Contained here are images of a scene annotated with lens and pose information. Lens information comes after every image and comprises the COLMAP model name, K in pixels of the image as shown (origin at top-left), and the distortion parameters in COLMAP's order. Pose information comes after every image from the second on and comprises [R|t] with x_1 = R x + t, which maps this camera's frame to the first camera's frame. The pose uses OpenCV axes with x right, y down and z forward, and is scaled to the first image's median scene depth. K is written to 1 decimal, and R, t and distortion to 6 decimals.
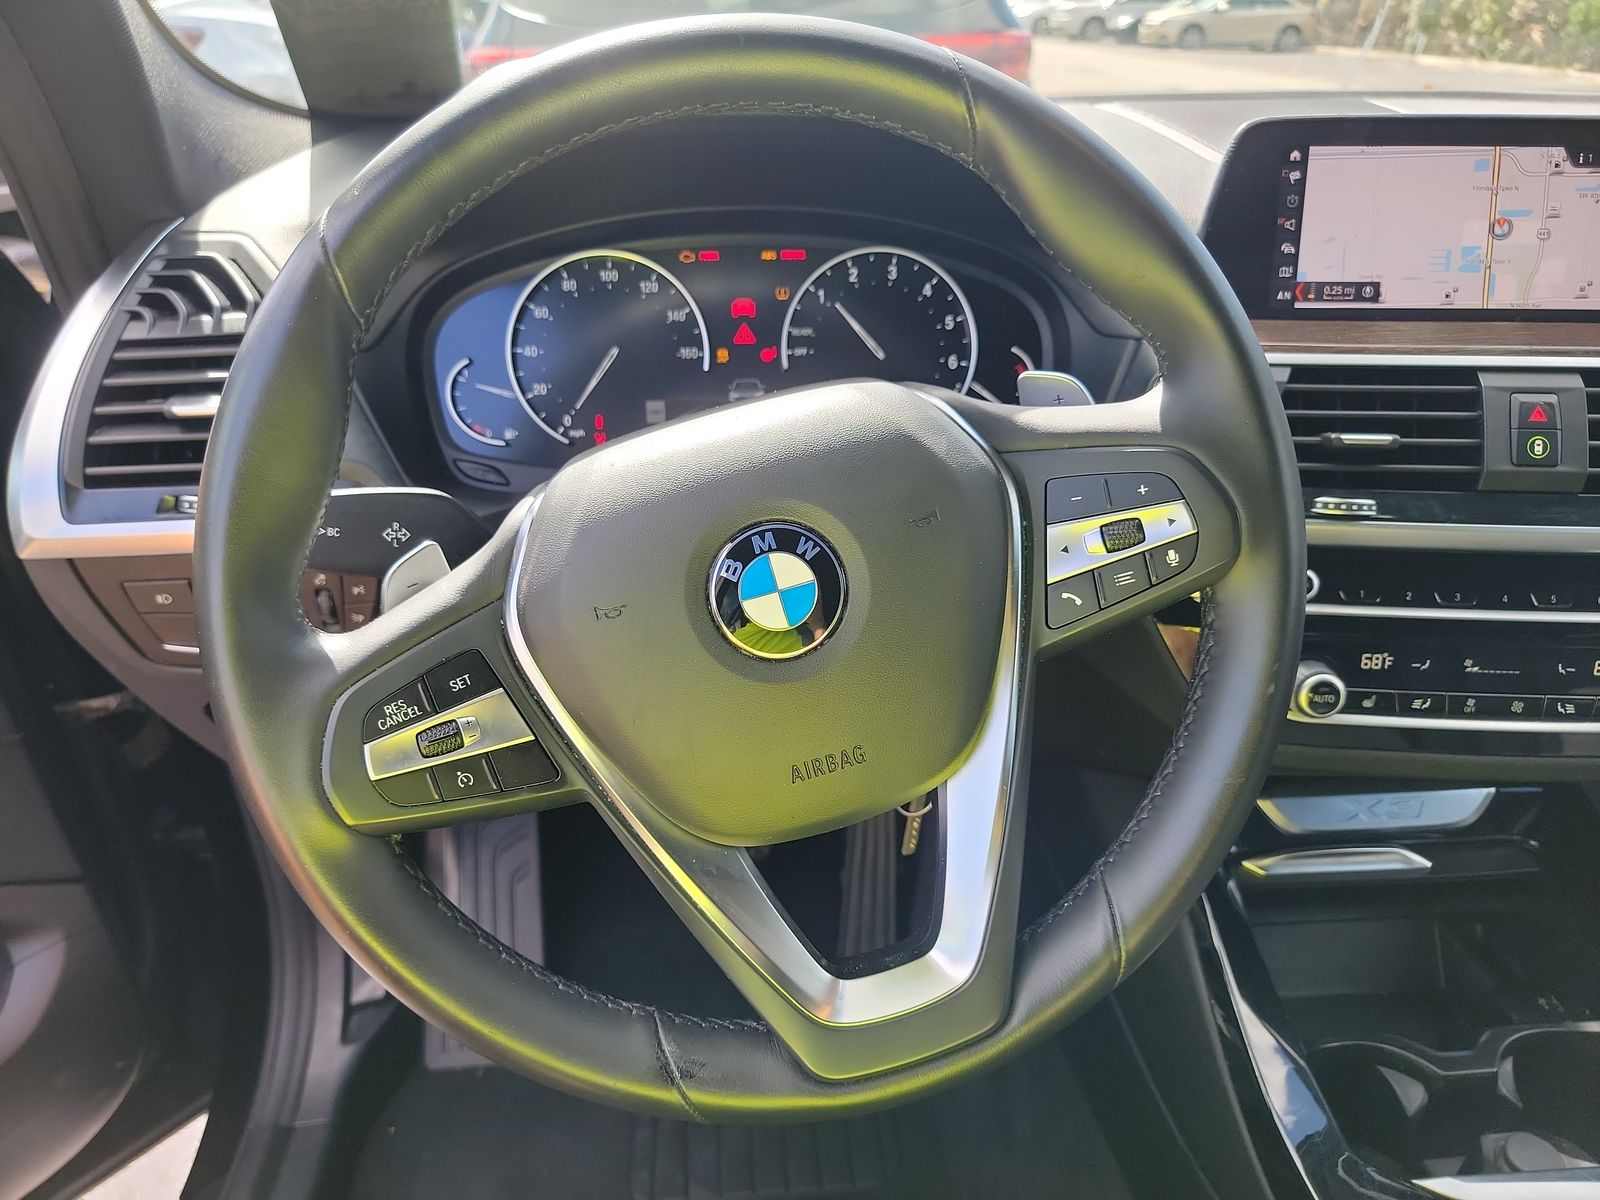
lens RADIAL K [[1137.5, 0, 826.8], [0, 1137.5, 591.8], [0, 0, 1]] dist [0.086982, -0.062316]
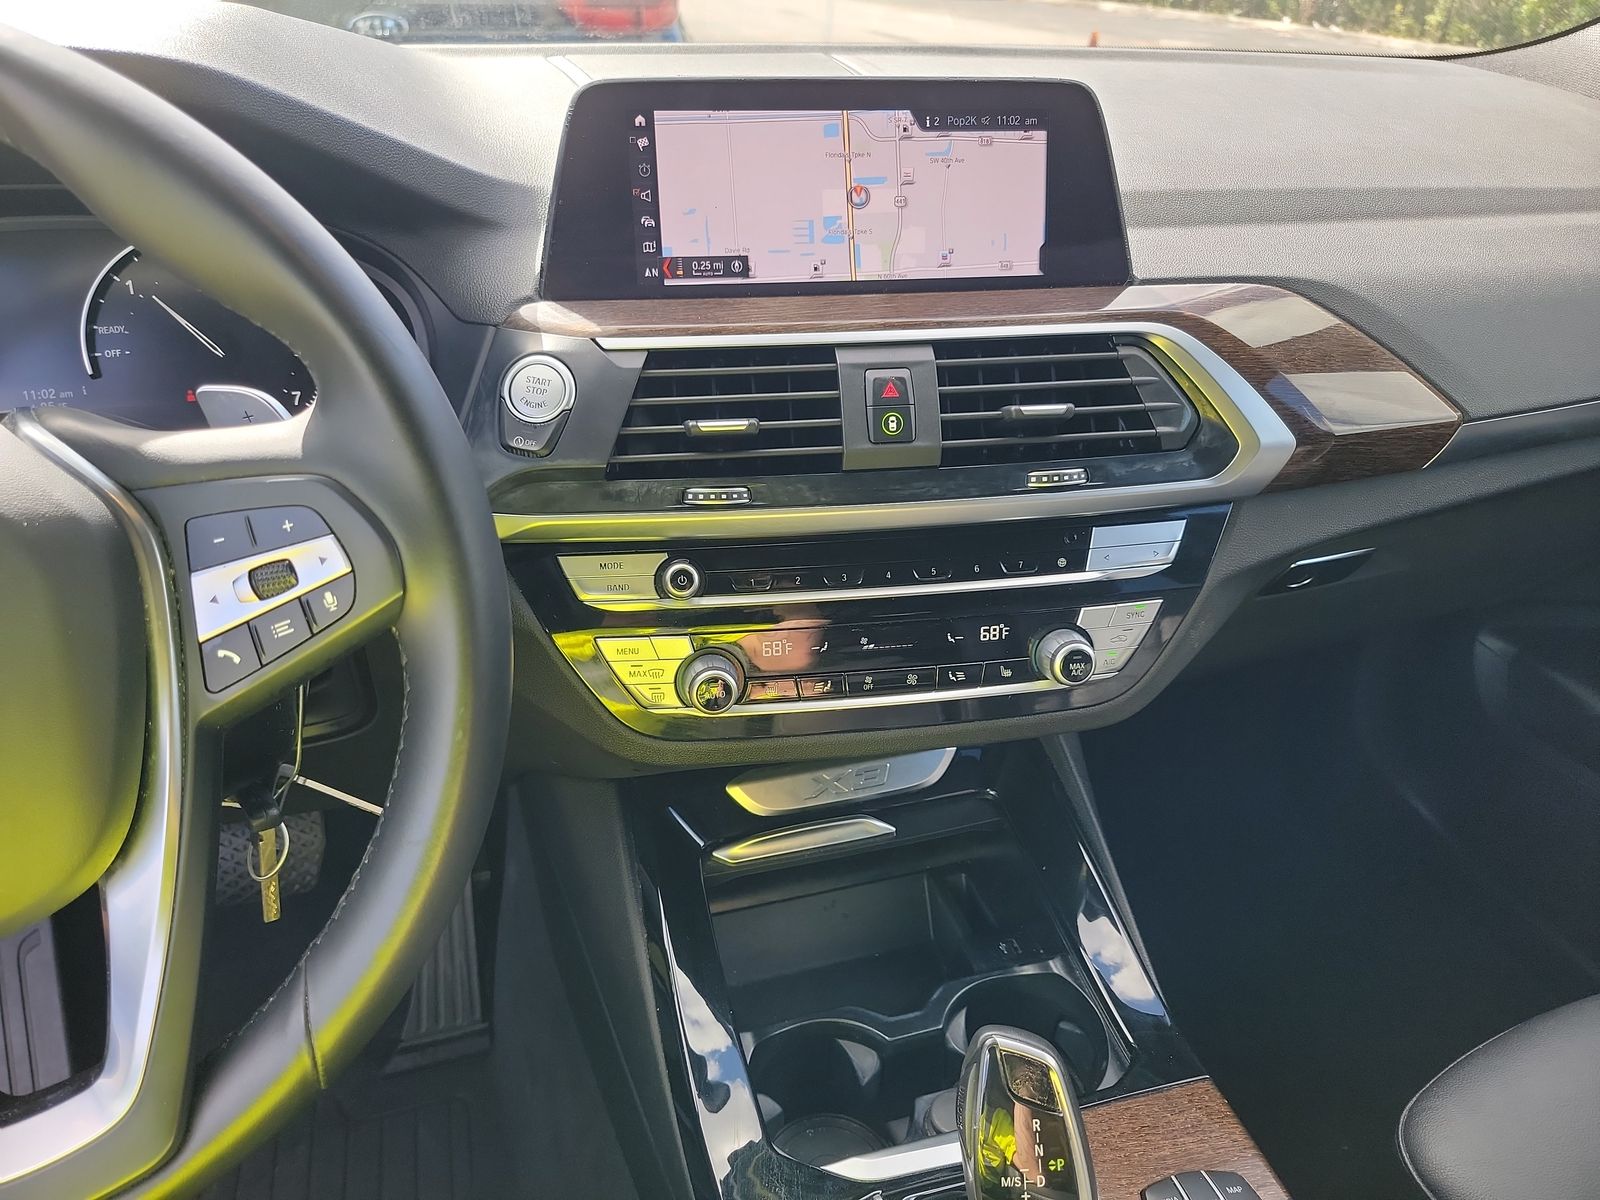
lens RADIAL K [[1127.6, 0, 804.6], [0, 1127.6, 609.1], [0, 0, 1]] dist [0.096889, -0.134278]
pose [[0.980407, -0.092953, 0.173671, 0.337293], [0.082822, 0.994461, 0.064716, -0.033663], [-0.178724, -0.049064, 0.982675, 0.053739]]
